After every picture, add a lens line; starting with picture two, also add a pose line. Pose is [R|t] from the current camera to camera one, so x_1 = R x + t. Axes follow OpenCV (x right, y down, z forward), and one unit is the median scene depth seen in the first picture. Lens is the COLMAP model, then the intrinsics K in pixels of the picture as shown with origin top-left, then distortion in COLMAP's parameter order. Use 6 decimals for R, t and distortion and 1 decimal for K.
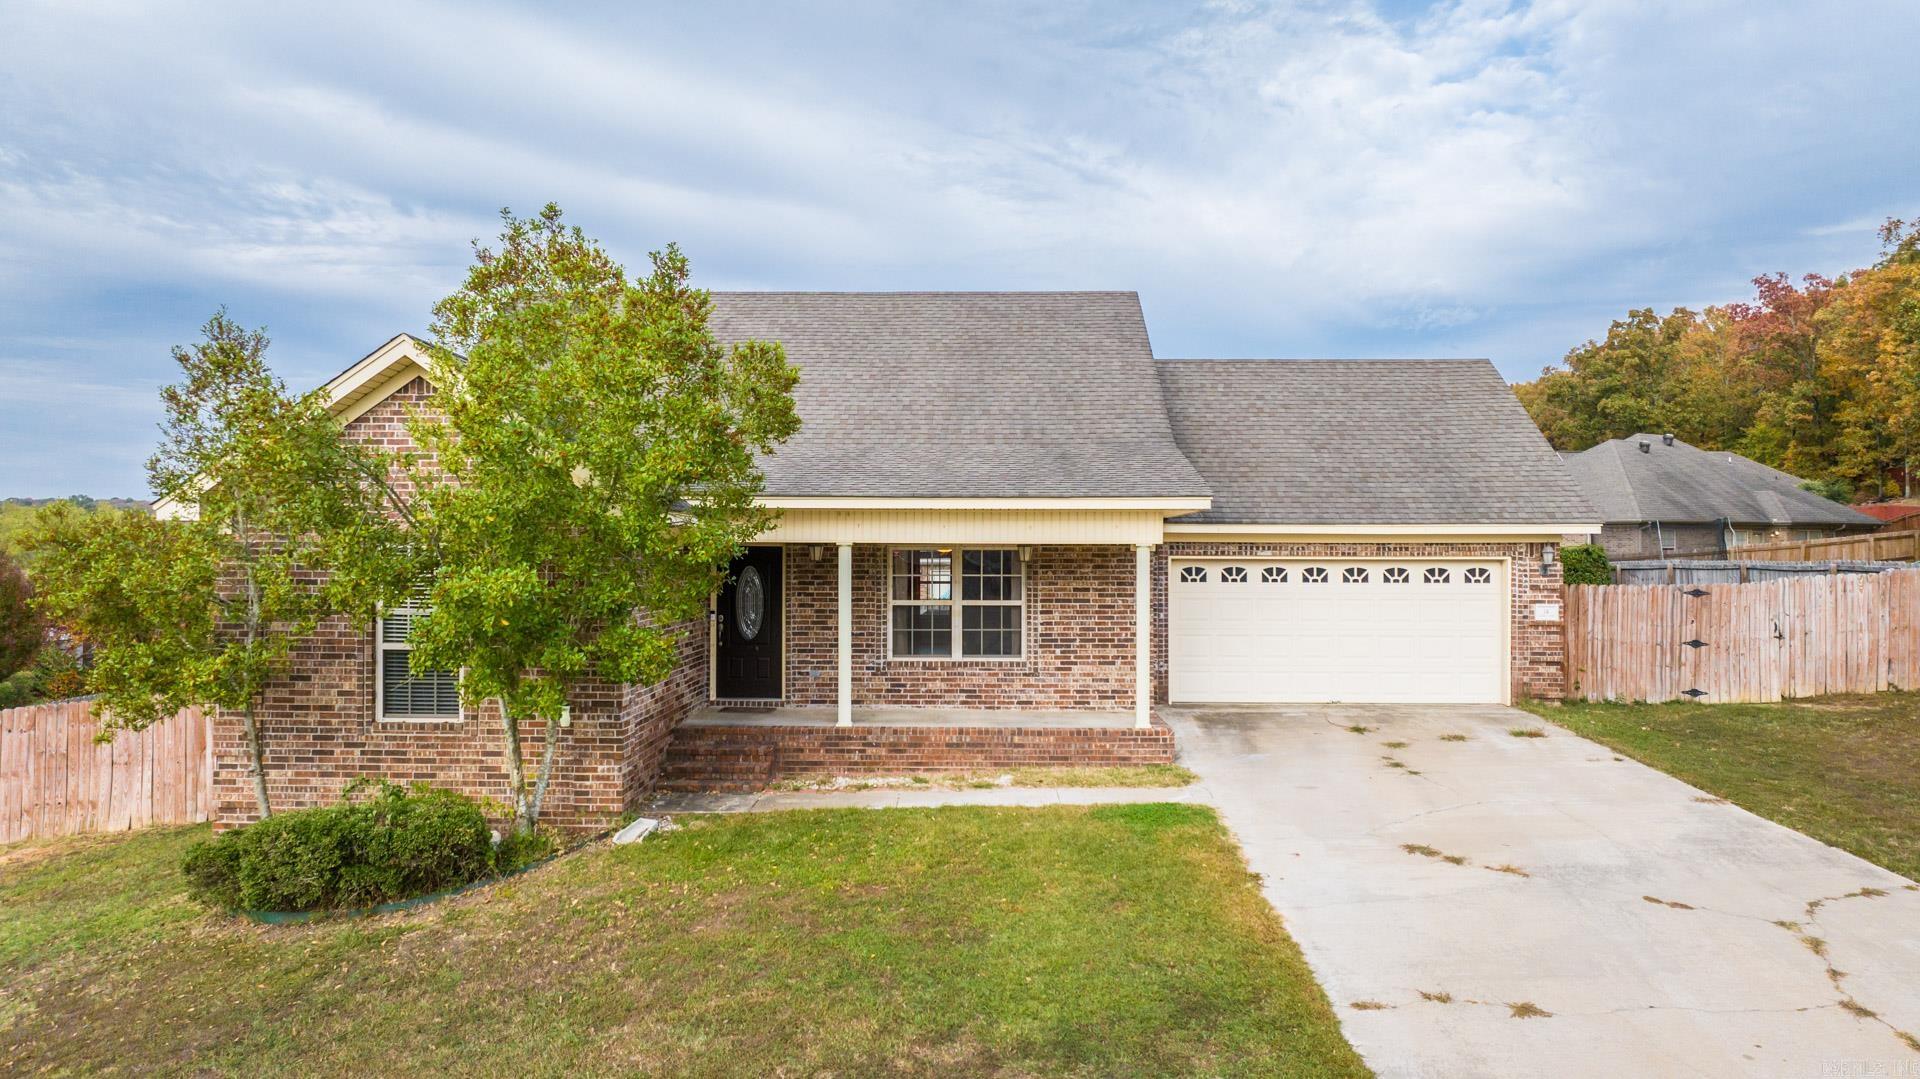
lens RADIAL K [[1356.8, 0, 960.0], [0, 1356.8, 539.5], [0, 0, 1]] dist [-0.007314, -0.041651]
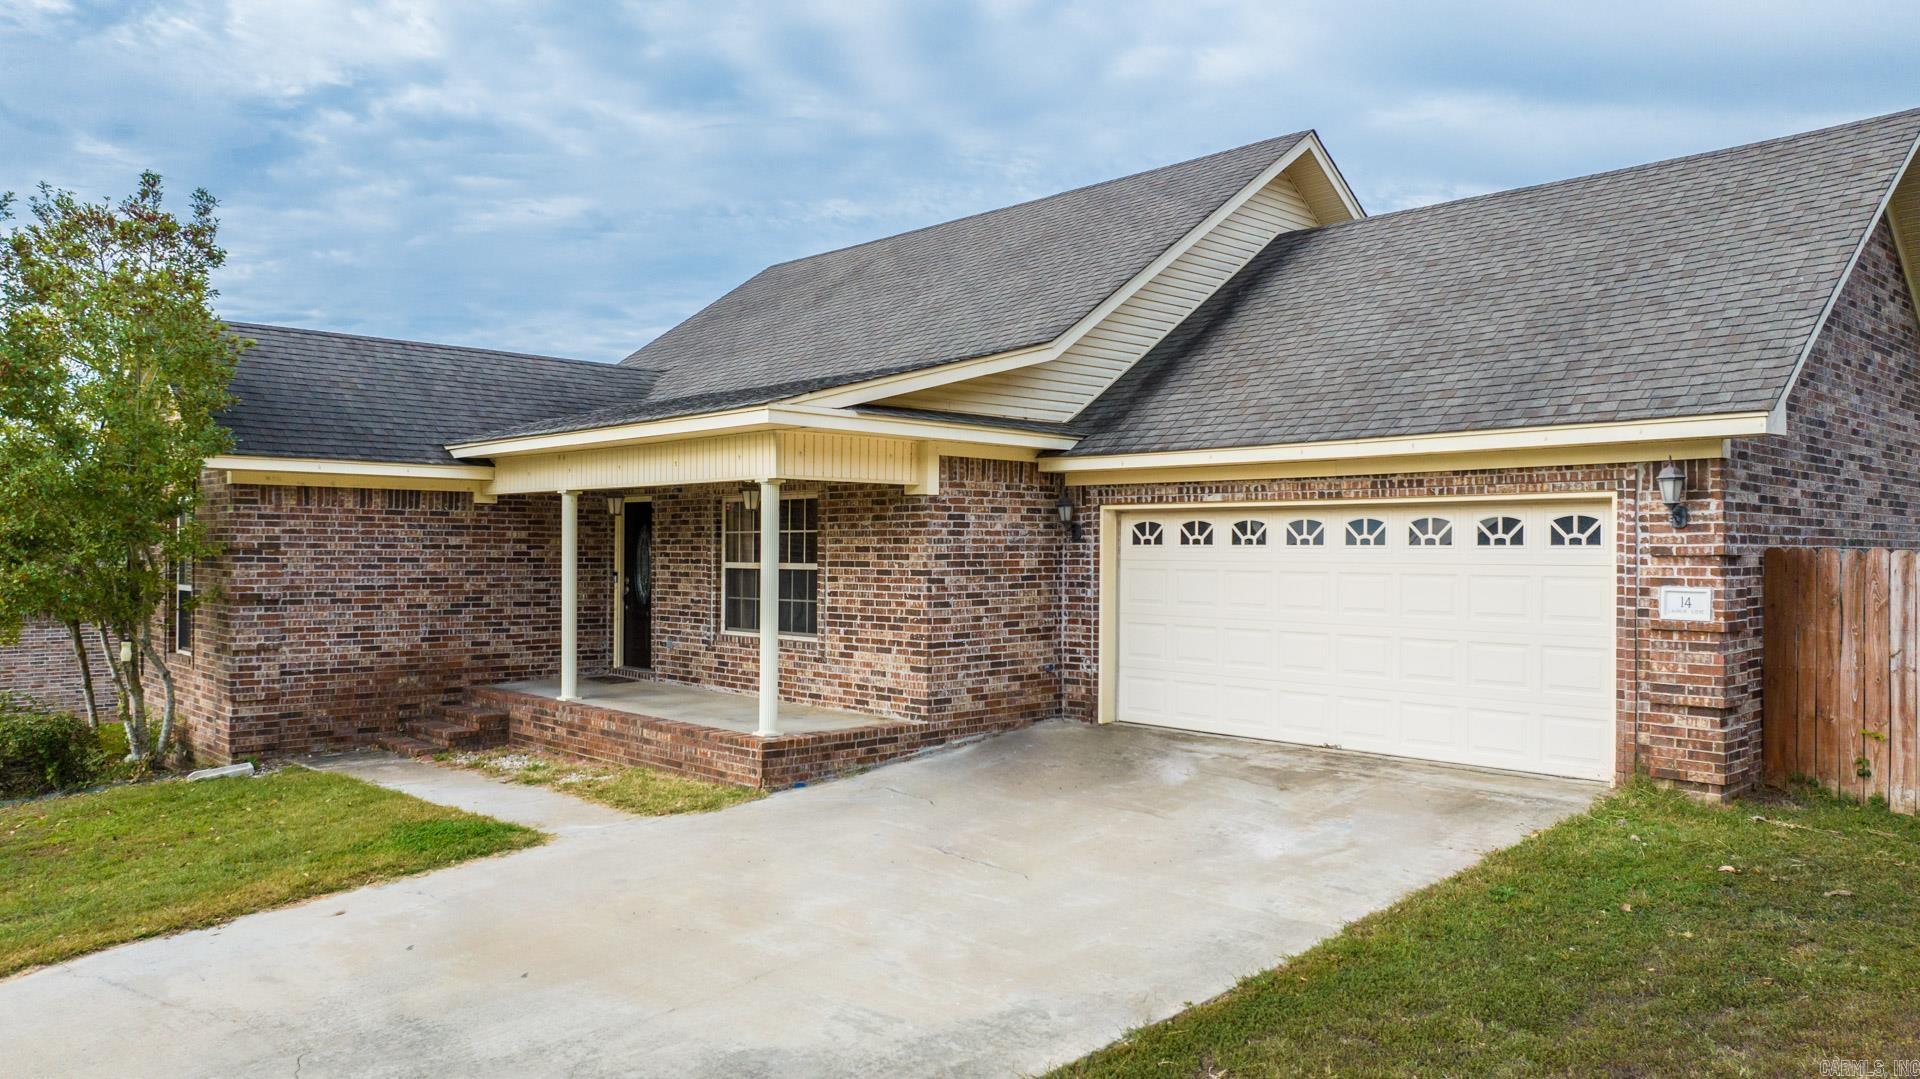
lens RADIAL K [[1385.3, 0, 960.0], [0, 1385.3, 539.5], [0, 0, 1]] dist [-0.010209, -0.007837]
pose [[0.690830, -0.005045, -0.722999, 0.666342], [0.003724, 0.999987, -0.003419, 0.034288], [0.723007, -0.000331, 0.690840, 0.513688]]
